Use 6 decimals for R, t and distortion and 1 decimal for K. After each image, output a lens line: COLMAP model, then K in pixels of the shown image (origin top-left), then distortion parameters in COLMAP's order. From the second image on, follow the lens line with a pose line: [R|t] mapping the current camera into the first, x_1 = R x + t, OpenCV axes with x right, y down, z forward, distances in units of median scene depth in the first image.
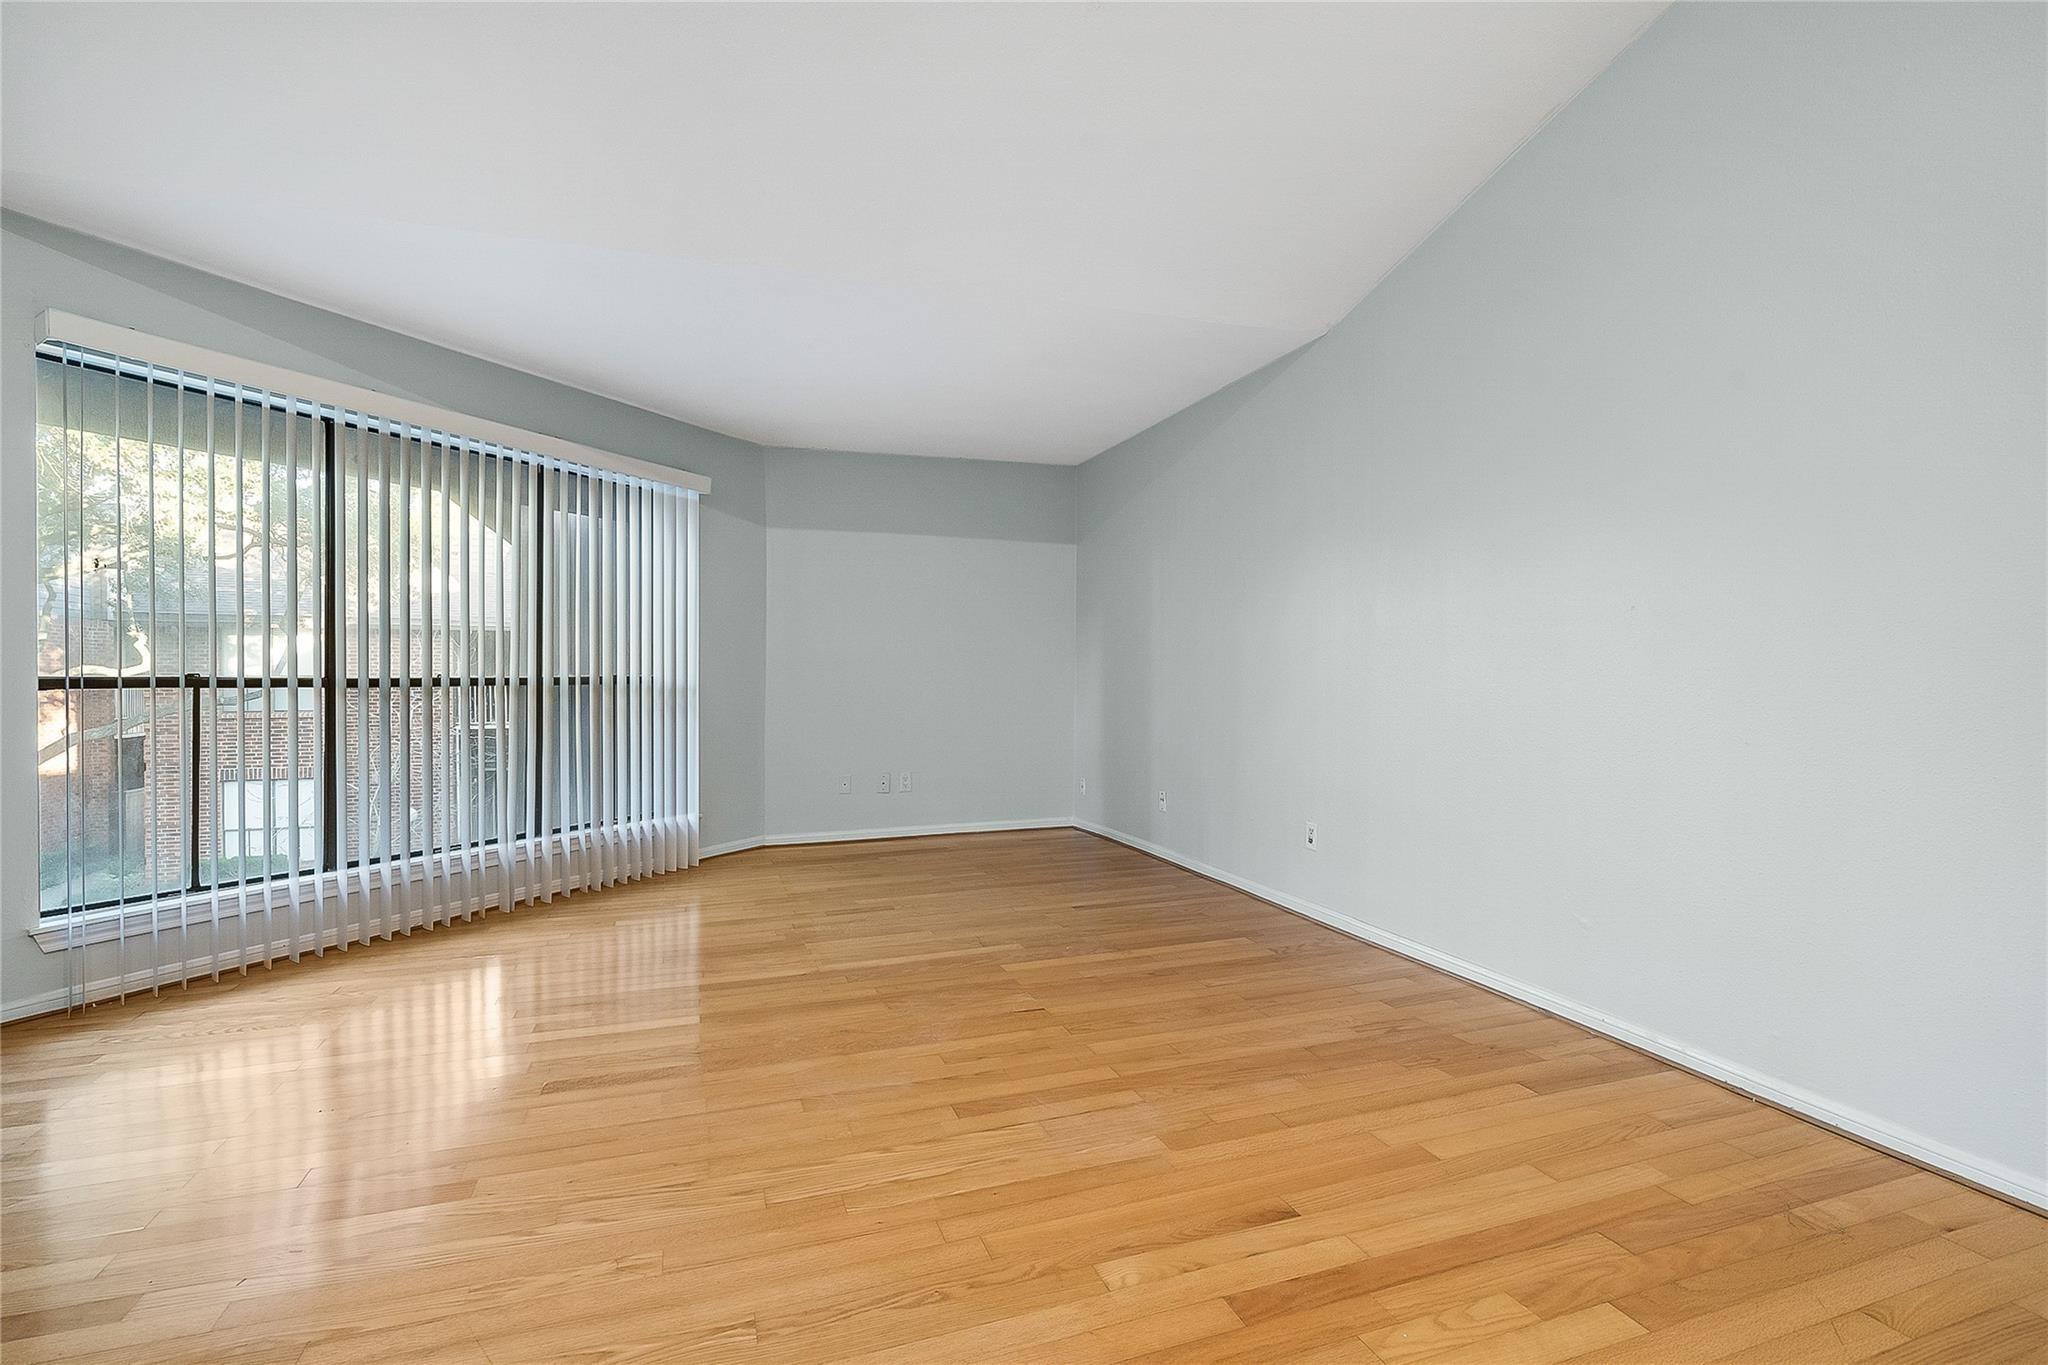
lens RADIAL K [[946.2, 0, 1024.5], [0, 946.2, 679.9], [0, 0, 1]] dist [-0.005167, 0.003857]
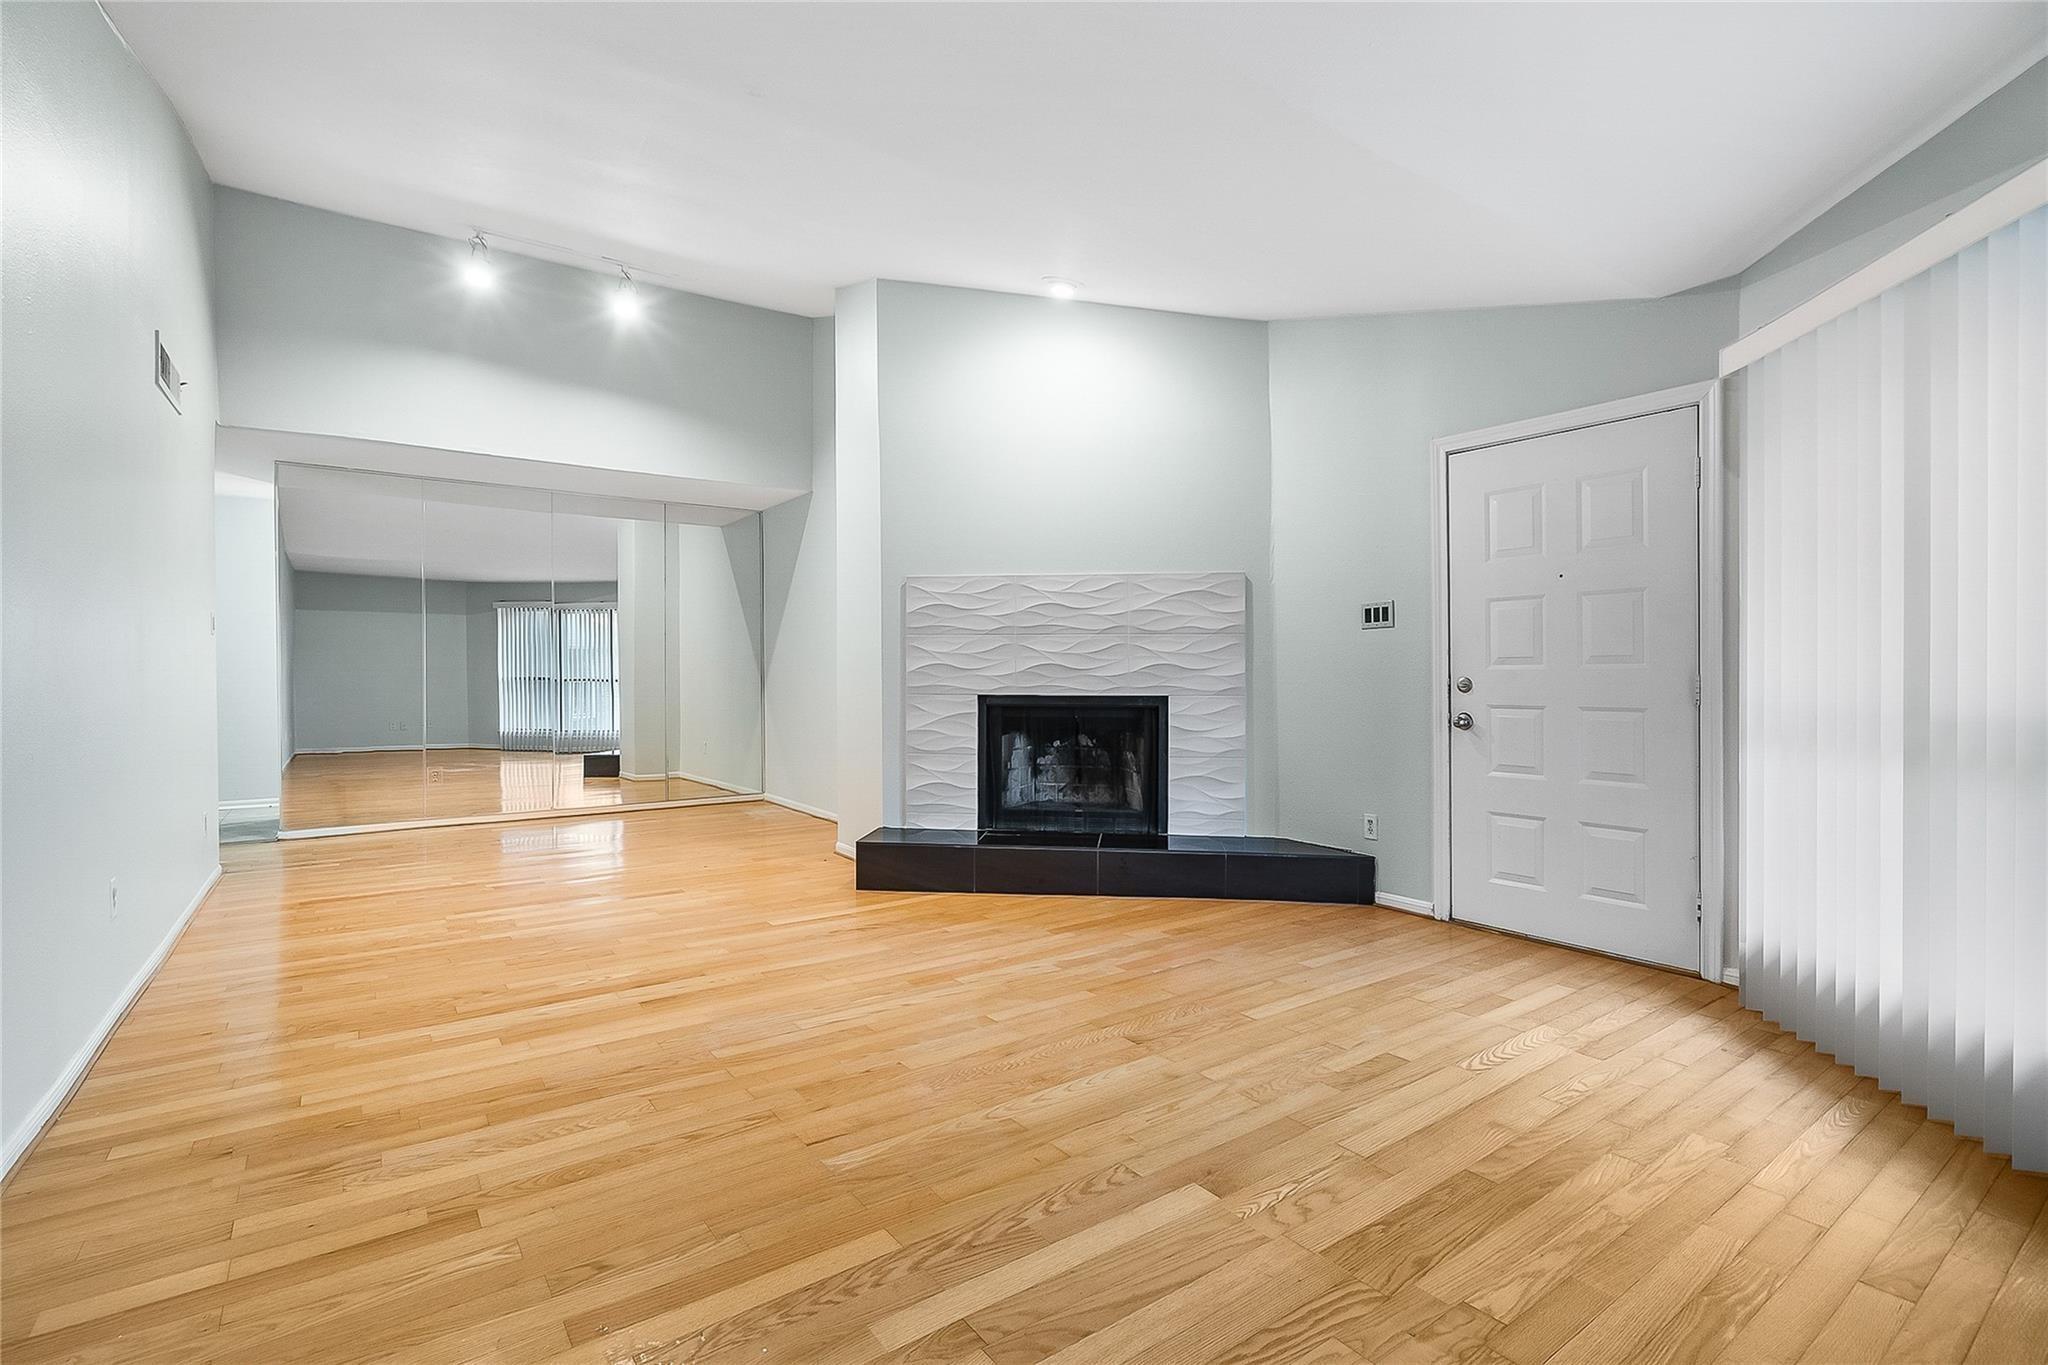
lens RADIAL K [[946.2, 0, 1031.1], [0, 946.2, 685.8], [0, 0, 1]] dist [-0.005167, 0.003857]
pose [[-0.958301, 0.005950, -0.285699, 0.077177], [0.003237, 0.999945, 0.009967, -0.017869], [0.285743, 0.008627, -0.958268, 2.255649]]
